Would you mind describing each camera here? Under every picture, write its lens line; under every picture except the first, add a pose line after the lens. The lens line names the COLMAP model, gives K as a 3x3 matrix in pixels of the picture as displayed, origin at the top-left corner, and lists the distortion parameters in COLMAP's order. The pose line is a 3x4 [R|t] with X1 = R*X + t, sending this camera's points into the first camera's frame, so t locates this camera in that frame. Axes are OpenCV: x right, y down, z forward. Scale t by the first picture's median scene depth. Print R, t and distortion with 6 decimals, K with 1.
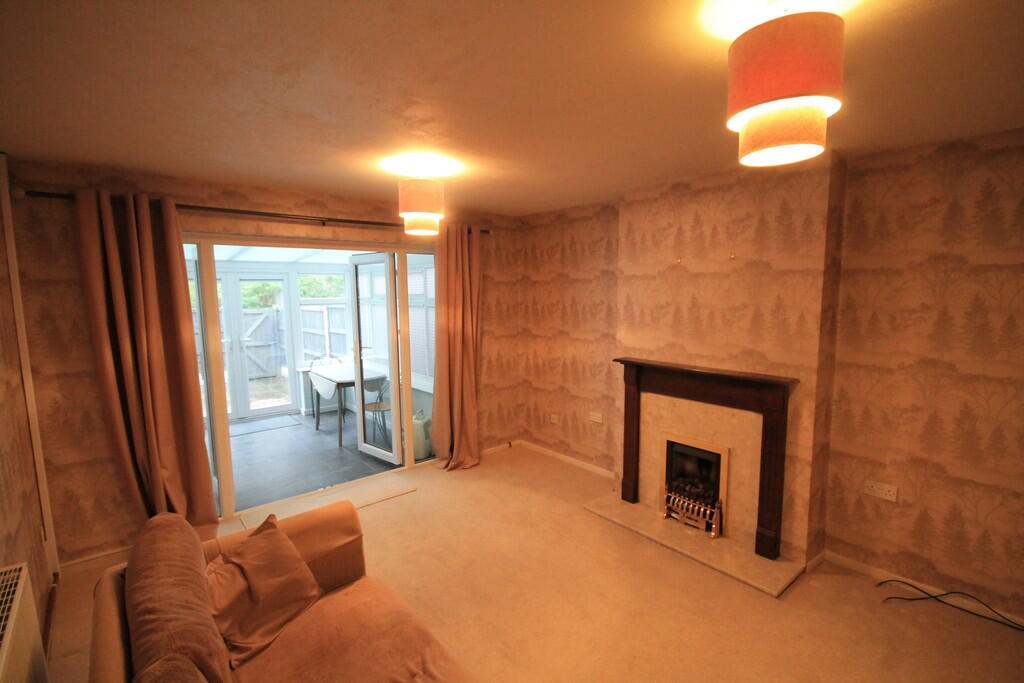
lens RADIAL K [[476.6, 0, 522.9], [0, 476.6, 349.3], [0, 0, 1]] dist [-0.000375, 0.000277]
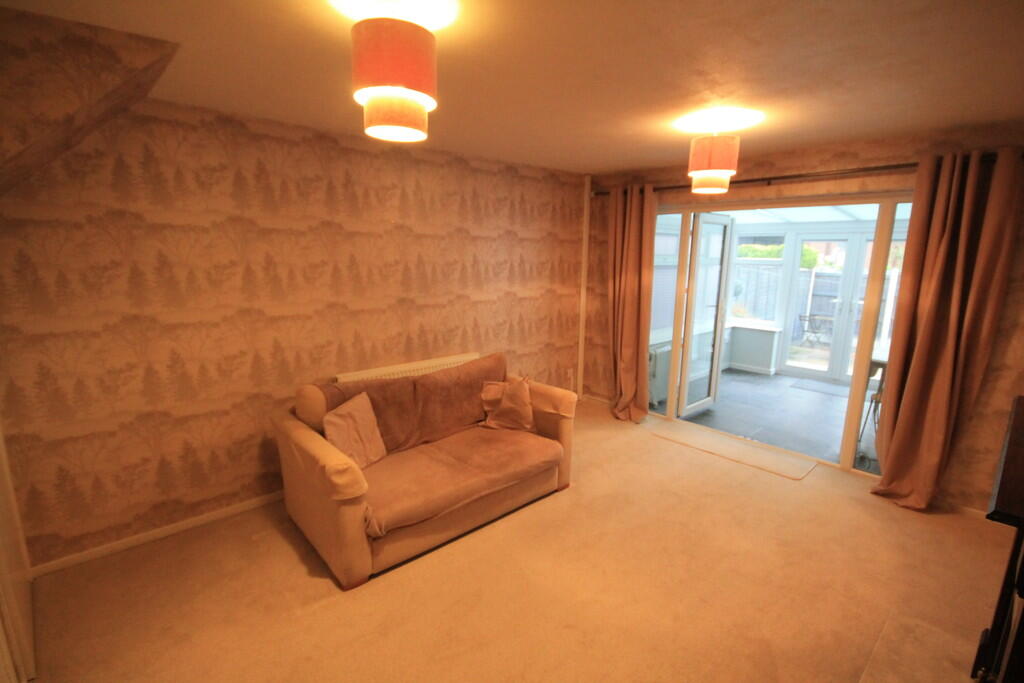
lens RADIAL K [[476.6, 0, 519.6], [0, 476.6, 339.7], [0, 0, 1]] dist [-0.000375, 0.000277]
pose [[-0.039208, -0.176092, 0.983593, -0.609776], [0.105398, 0.978129, 0.179315, -0.079575], [-0.993657, 0.110699, -0.019790, 0.707371]]
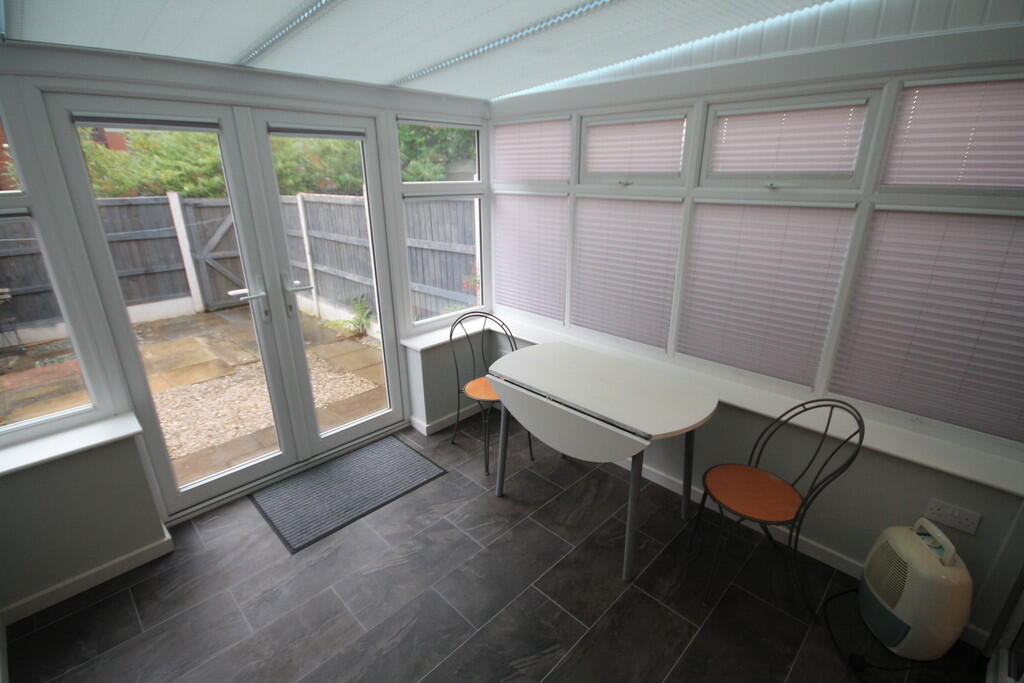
lens RADIAL K [[476.6, 0, 512.9], [0, 476.6, 341.7], [0, 0, 1]] dist [-0.000375, 0.000277]
pose [[0.996111, -0.021372, 0.085480, -0.201692], [0.002461, 0.976509, 0.215464, -0.028560], [-0.088076, -0.214416, 0.972763, 0.267234]]
